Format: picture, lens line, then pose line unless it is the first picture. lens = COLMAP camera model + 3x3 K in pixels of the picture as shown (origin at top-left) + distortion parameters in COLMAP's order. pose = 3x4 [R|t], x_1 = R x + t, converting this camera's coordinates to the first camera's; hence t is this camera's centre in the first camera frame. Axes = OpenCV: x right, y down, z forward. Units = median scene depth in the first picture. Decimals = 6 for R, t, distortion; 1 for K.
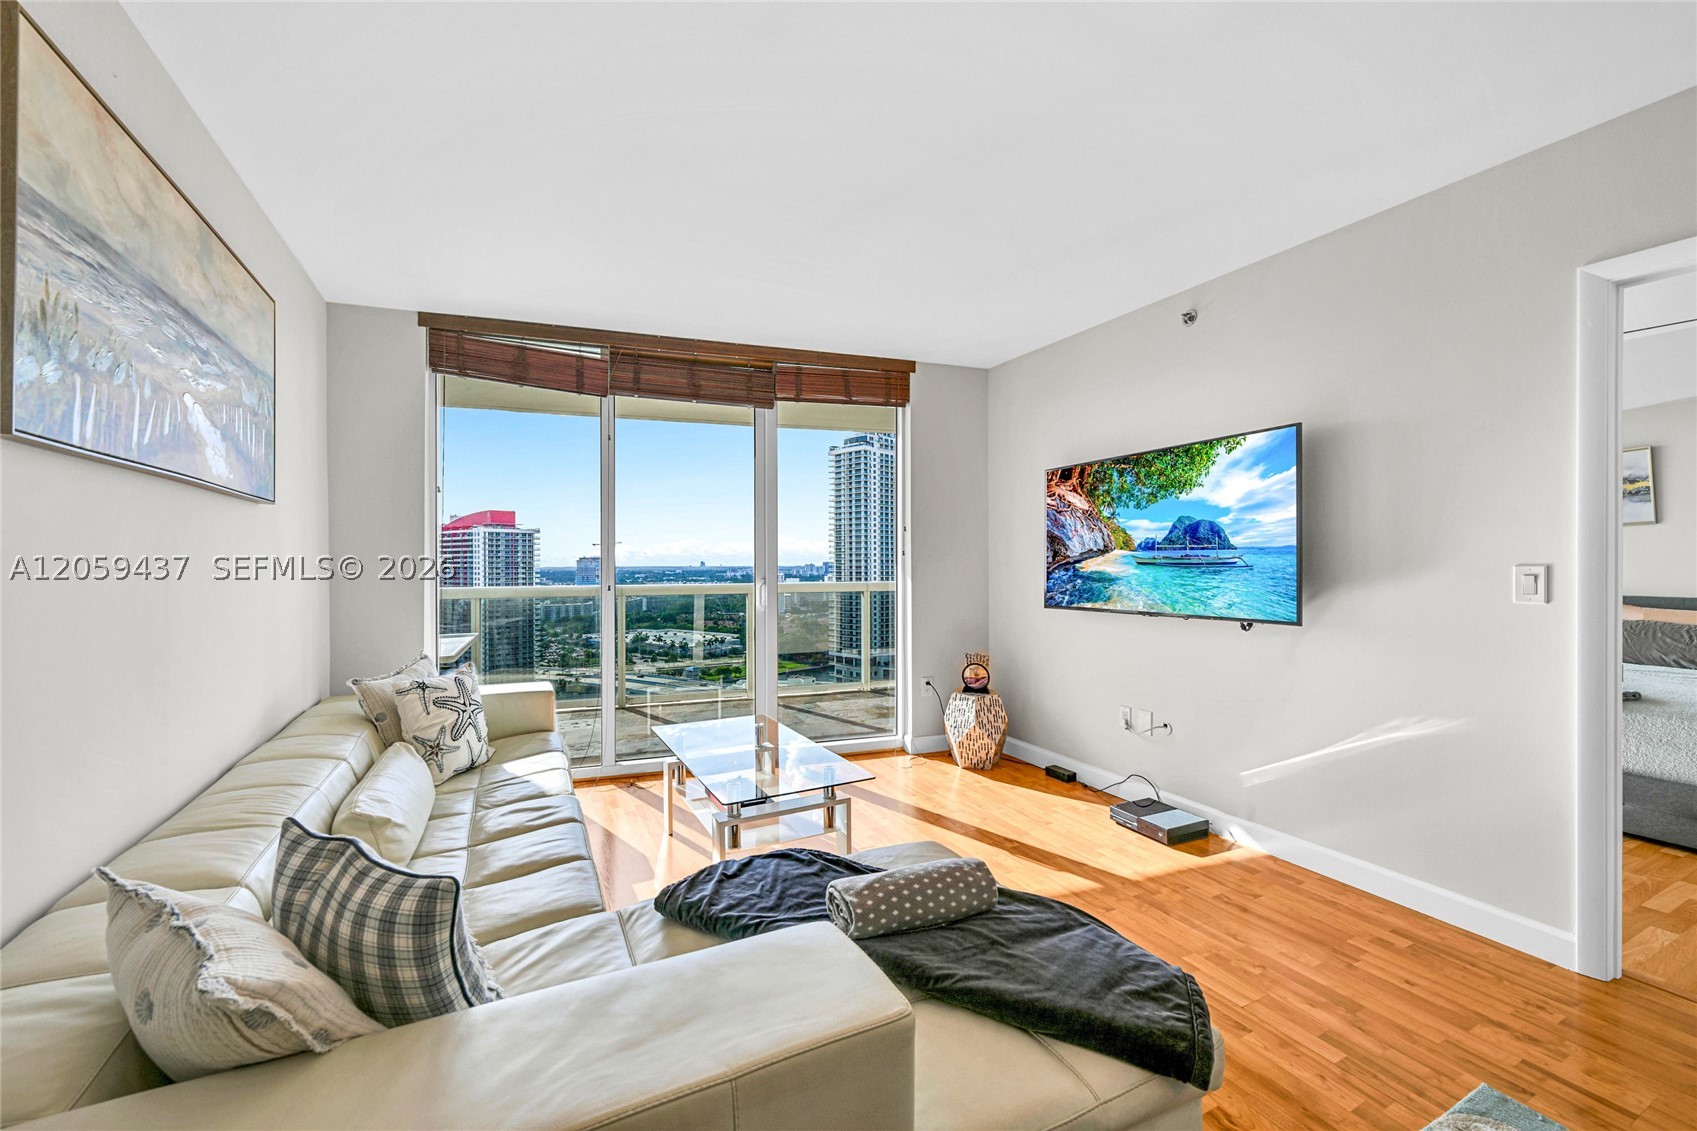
lens RADIAL K [[672.4, 0, 841.8], [0, 672.4, 566.0], [0, 0, 1]] dist [-0.001501, 0.000245]
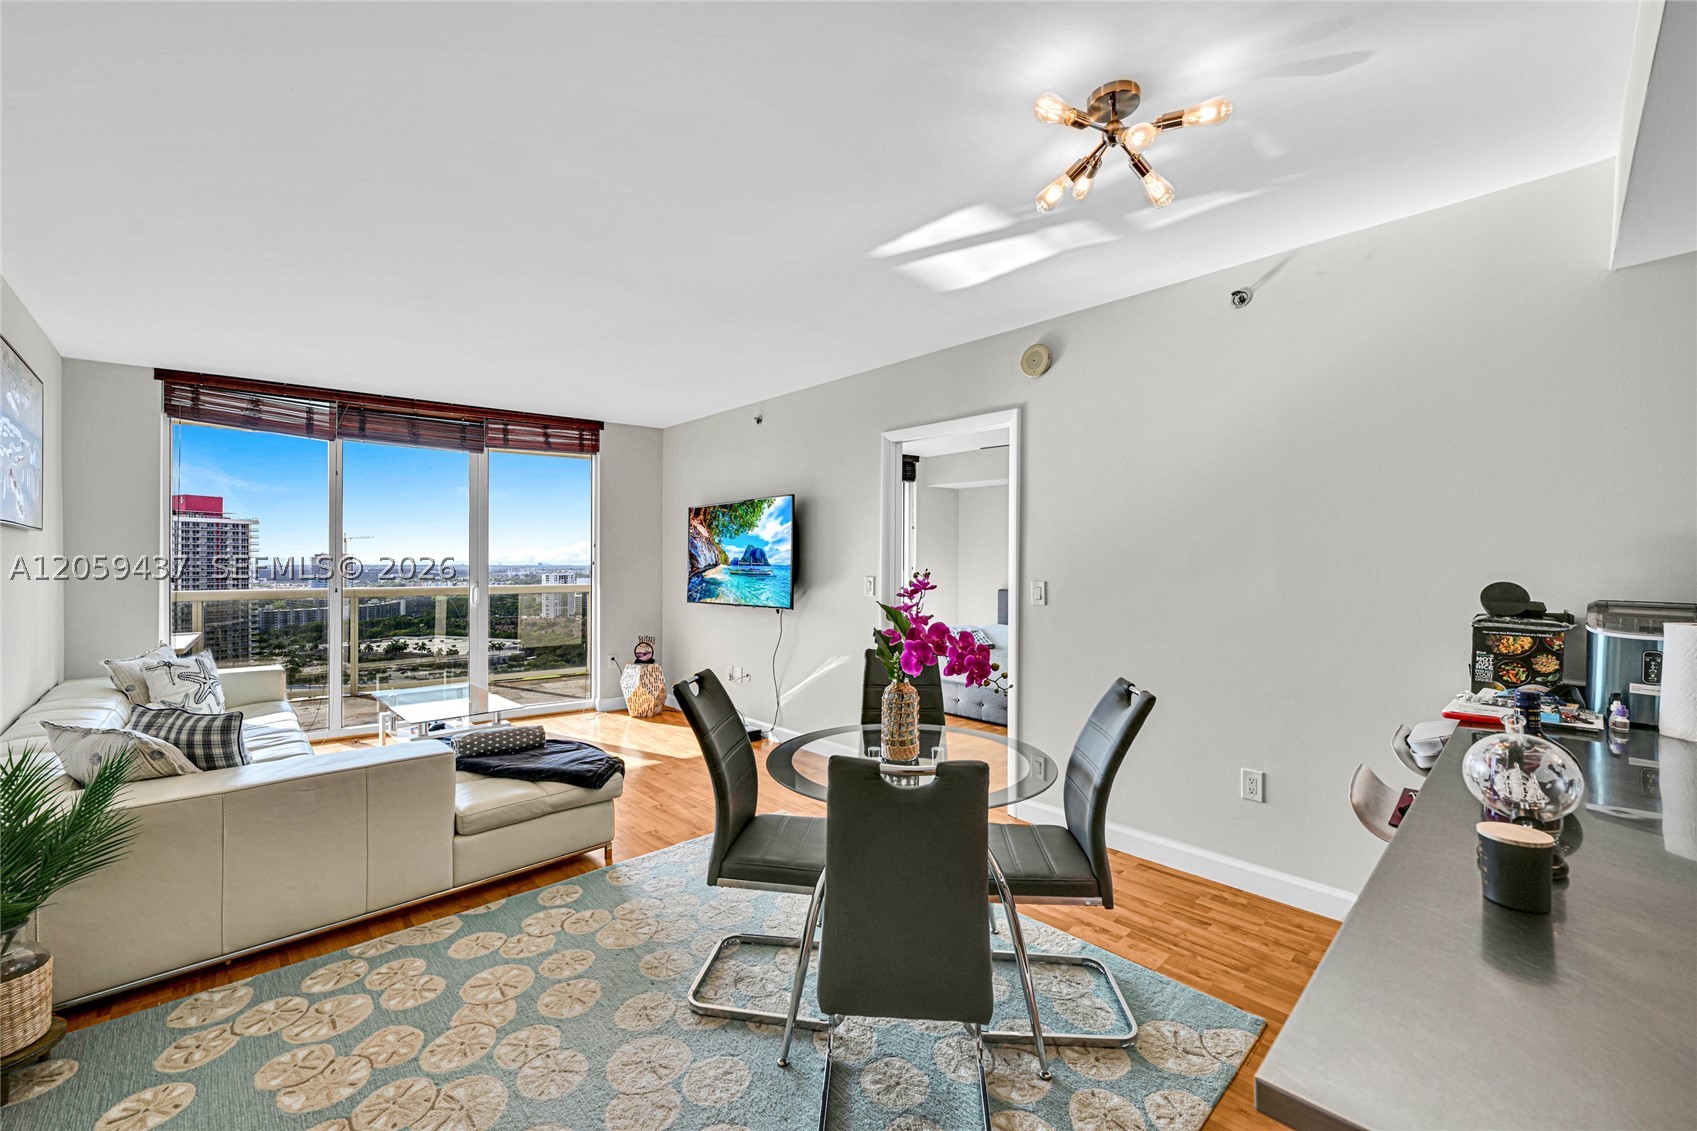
lens RADIAL K [[672.4, 0, 842.4], [0, 672.4, 567.2], [0, 0, 1]] dist [-0.001501, 0.000245]
pose [[0.957135, 0.004802, 0.289603, 0.225326], [-0.005366, 0.999985, 0.001156, -0.019971], [-0.289593, -0.002660, 0.957146, -0.549946]]
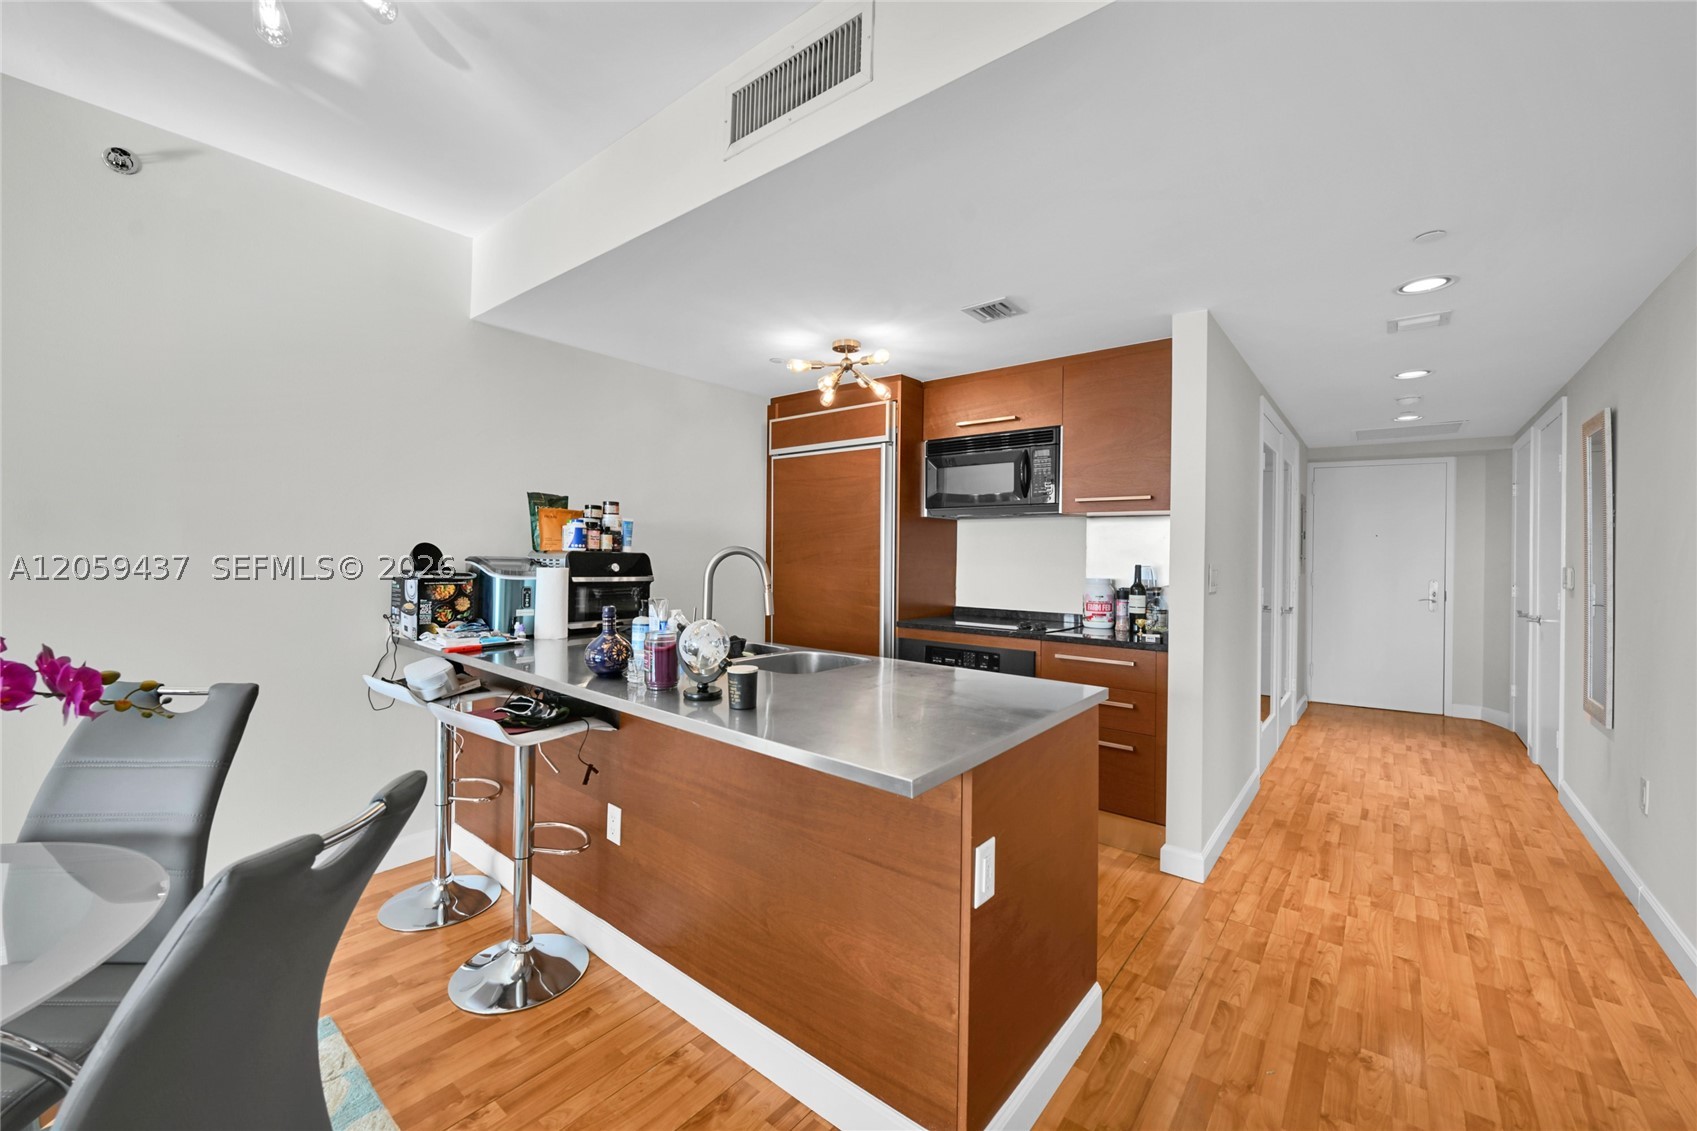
lens RADIAL K [[672.4, 0, 841.8], [0, 672.4, 566.5], [0, 0, 1]] dist [-0.001501, 0.000245]
pose [[-0.399902, -0.017322, 0.916394, 0.103492], [-0.008107, 0.999849, 0.015362, 0.002066], [-0.916522, -0.001286, -0.399983, -0.267728]]
